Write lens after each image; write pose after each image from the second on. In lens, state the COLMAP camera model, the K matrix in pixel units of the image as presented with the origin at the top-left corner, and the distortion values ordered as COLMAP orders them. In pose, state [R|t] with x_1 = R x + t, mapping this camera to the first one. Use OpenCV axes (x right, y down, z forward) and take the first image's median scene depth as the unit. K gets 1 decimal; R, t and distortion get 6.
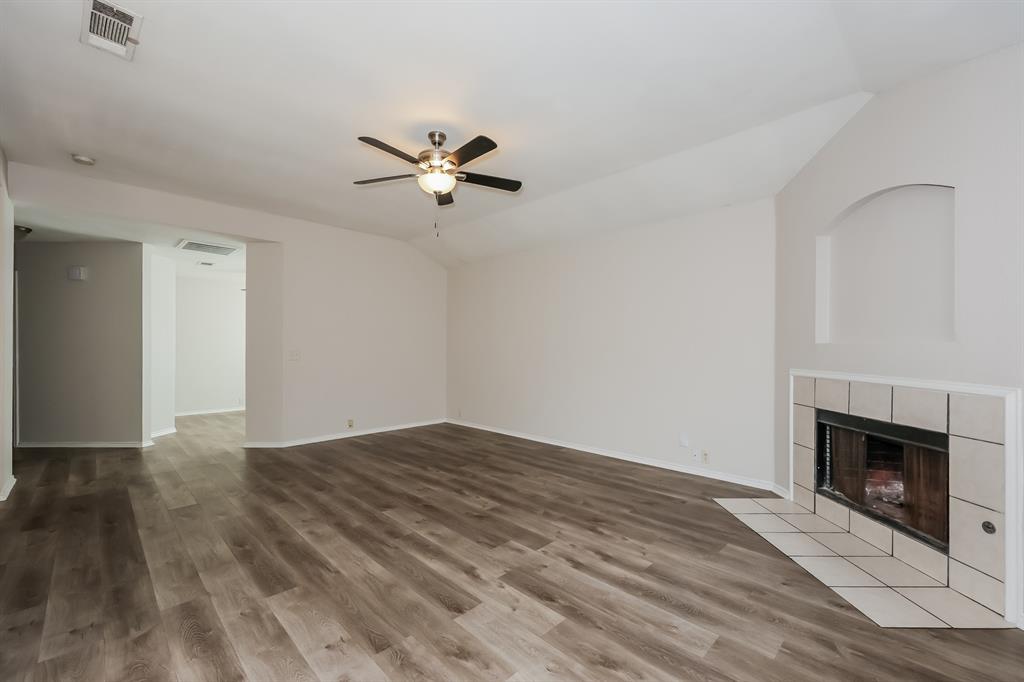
lens RADIAL K [[417.5, 0, 512.6], [0, 417.5, 345.3], [0, 0, 1]] dist [-0.003184, -0.000485]
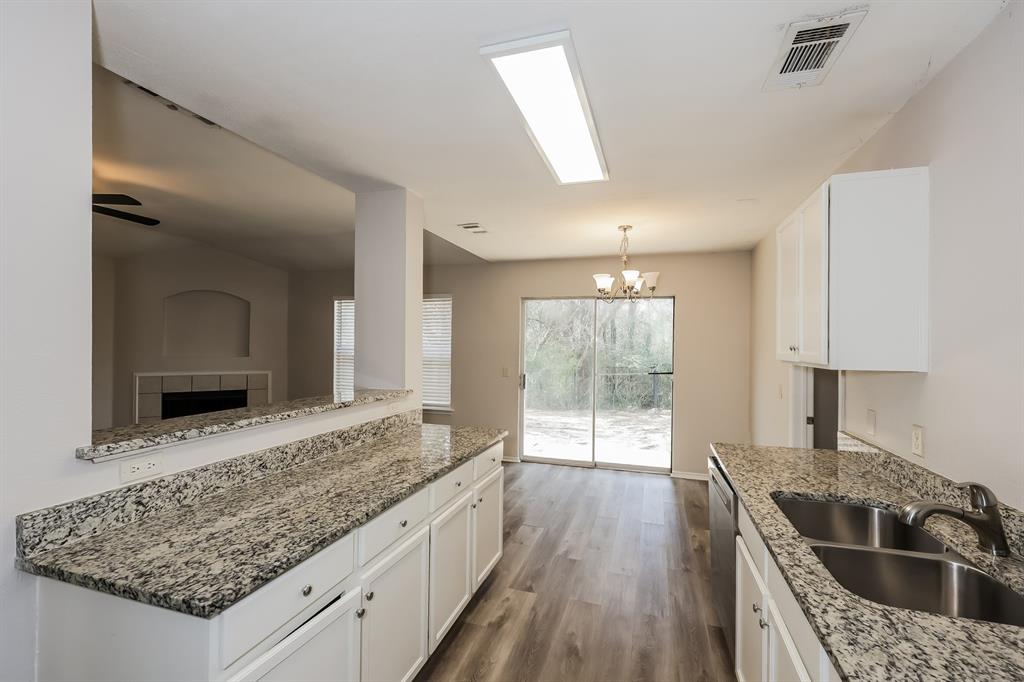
lens RADIAL K [[427.2, 0, 525.1], [0, 427.2, 341.2], [0, 0, 1]] dist [0.001695, 0.000089]
pose [[-0.465303, -0.002718, 0.885147, -1.911989], [-0.014119, 0.999891, -0.004352, -0.101295], [-0.885039, -0.014523, -0.465290, 0.558944]]
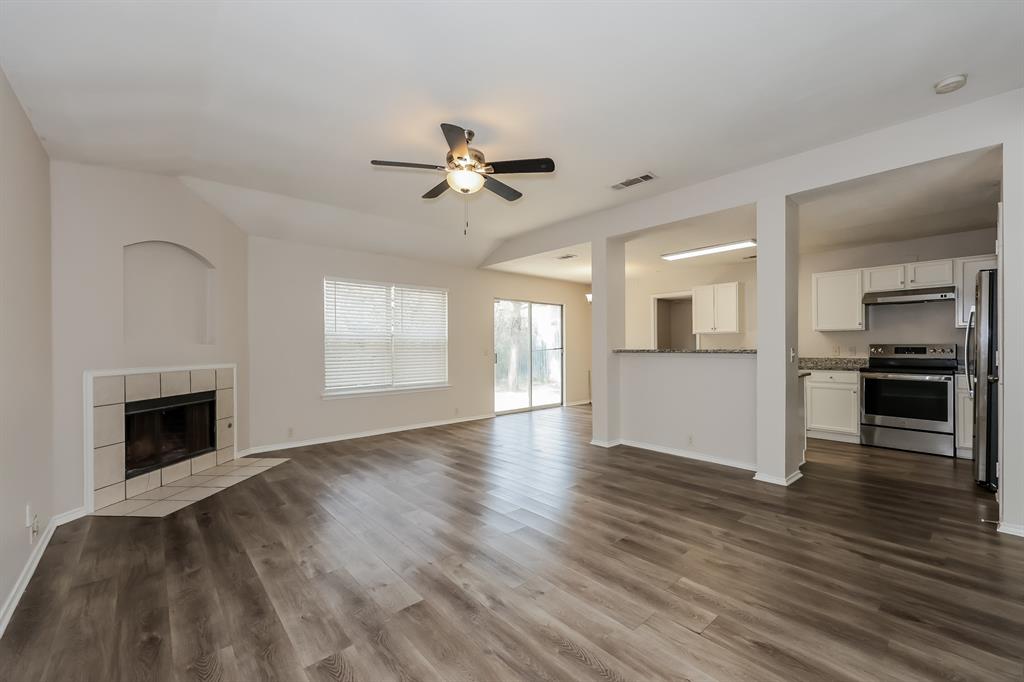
lens RADIAL K [[417.5, 0, 512.6], [0, 417.5, 345.3], [0, 0, 1]] dist [-0.003184, -0.000485]
pose [[-0.997344, 0.005558, 0.072617, -0.427798], [0.005100, 0.999966, -0.006495, 0.013822], [-0.072651, -0.006107, -0.997339, 2.348319]]
